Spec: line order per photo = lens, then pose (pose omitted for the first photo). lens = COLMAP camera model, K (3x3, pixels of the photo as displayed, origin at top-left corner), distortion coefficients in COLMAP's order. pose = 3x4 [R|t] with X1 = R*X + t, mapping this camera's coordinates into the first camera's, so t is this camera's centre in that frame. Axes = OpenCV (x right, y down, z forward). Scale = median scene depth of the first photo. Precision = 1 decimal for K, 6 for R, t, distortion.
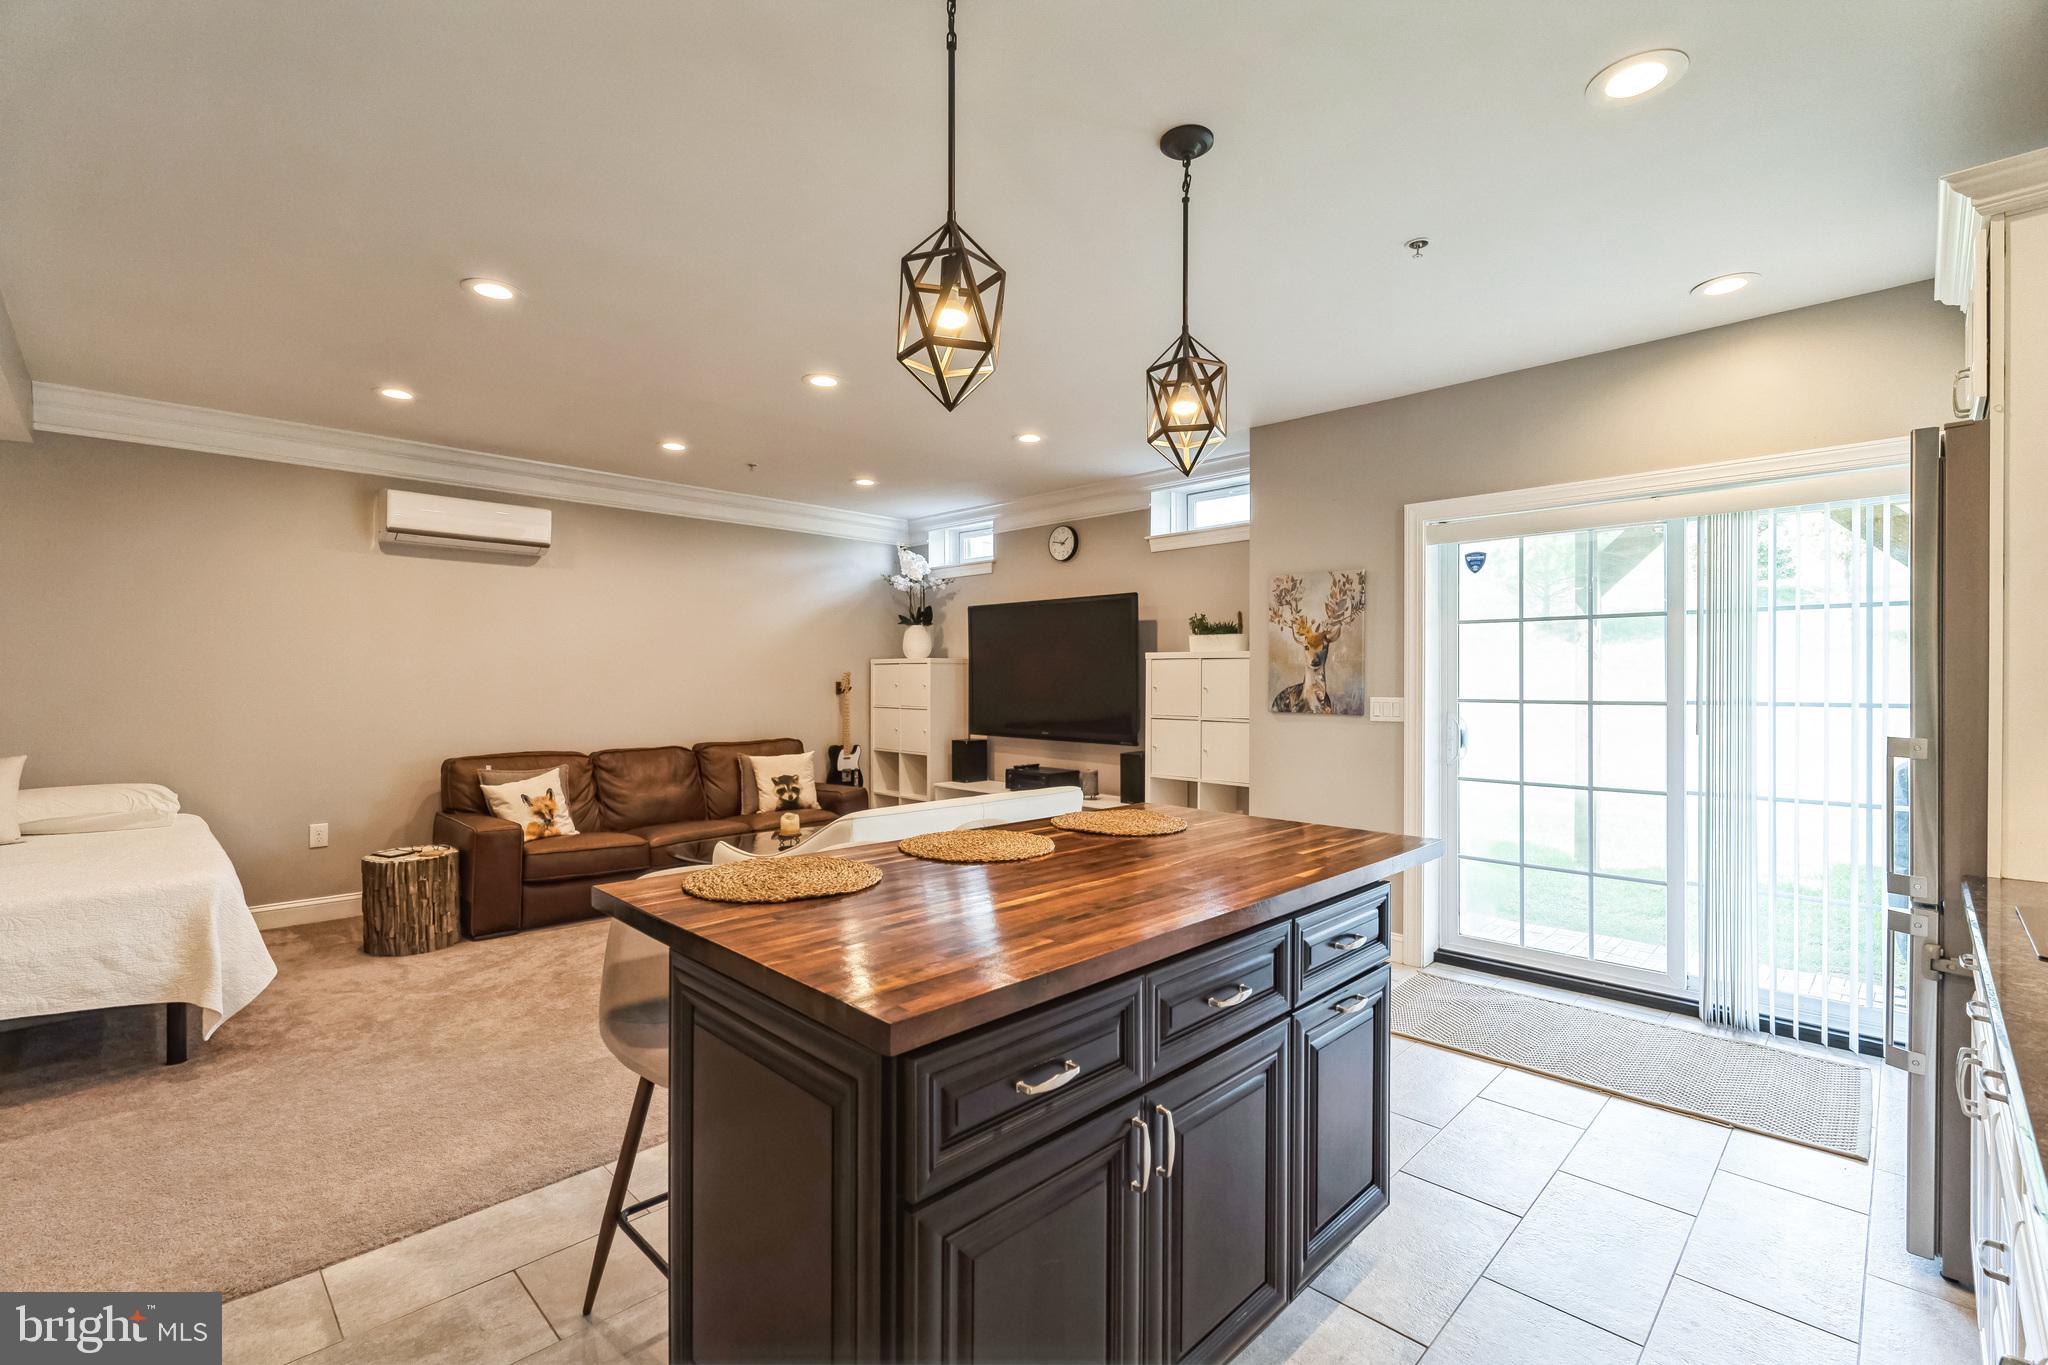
lens RADIAL K [[902.9, 0, 1020.4], [0, 902.9, 677.1], [0, 0, 1]] dist [0.000060, 0.000160]
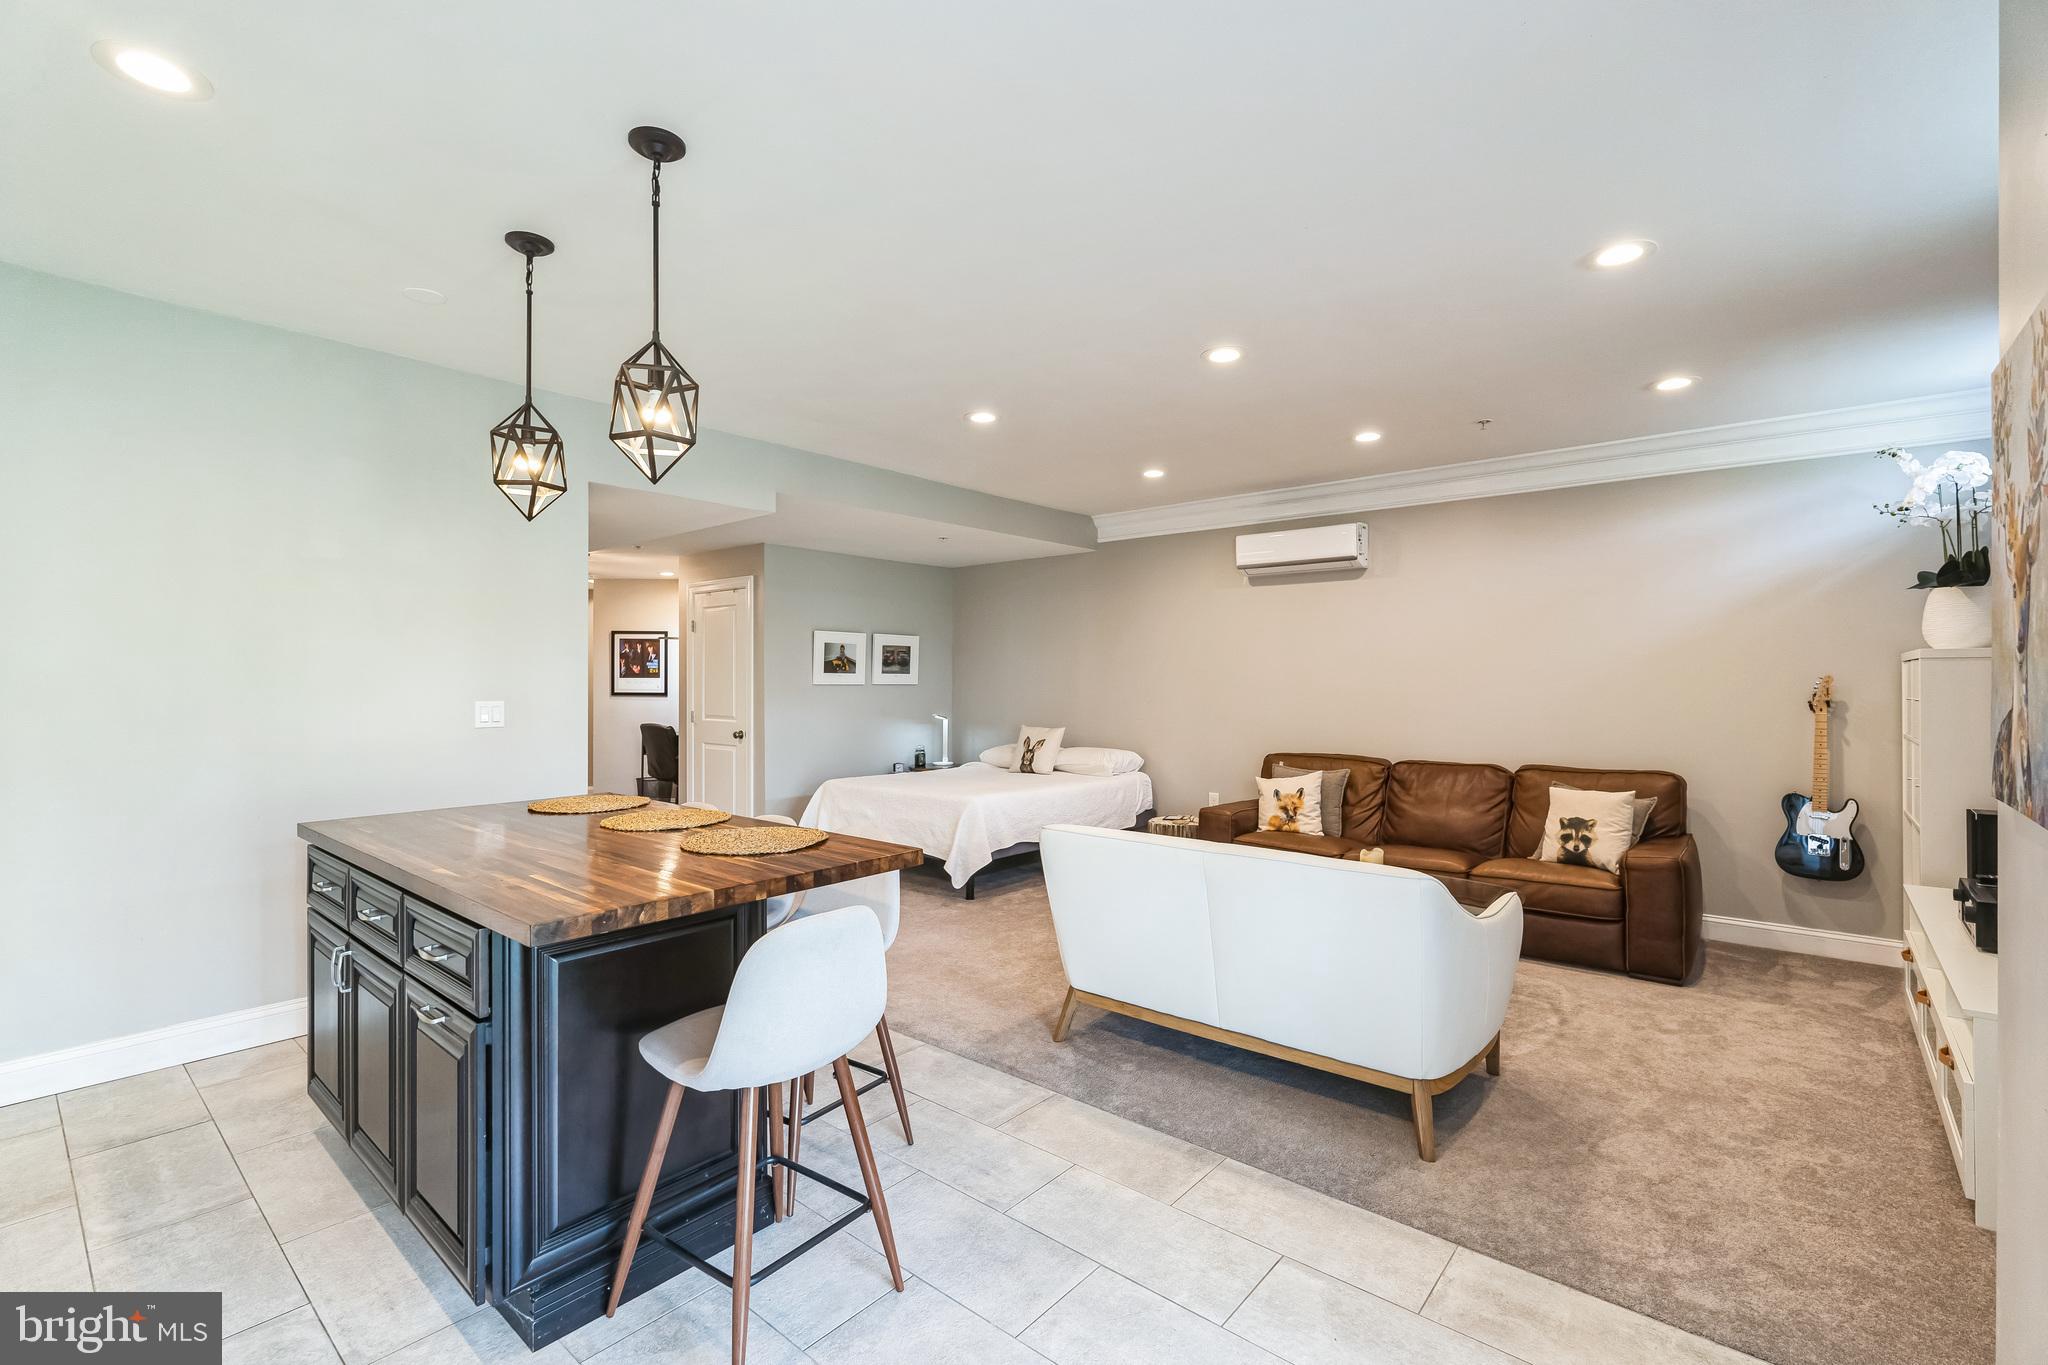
lens RADIAL K [[902.9, 0, 1021.9], [0, 902.9, 686.7], [0, 0, 1]] dist [0.000060, 0.000160]
pose [[0.081933, 0.006332, -0.996618, 0.476370], [0.004202, 0.999969, 0.006698, -0.005922], [0.996629, -0.004737, 0.081904, 0.526749]]
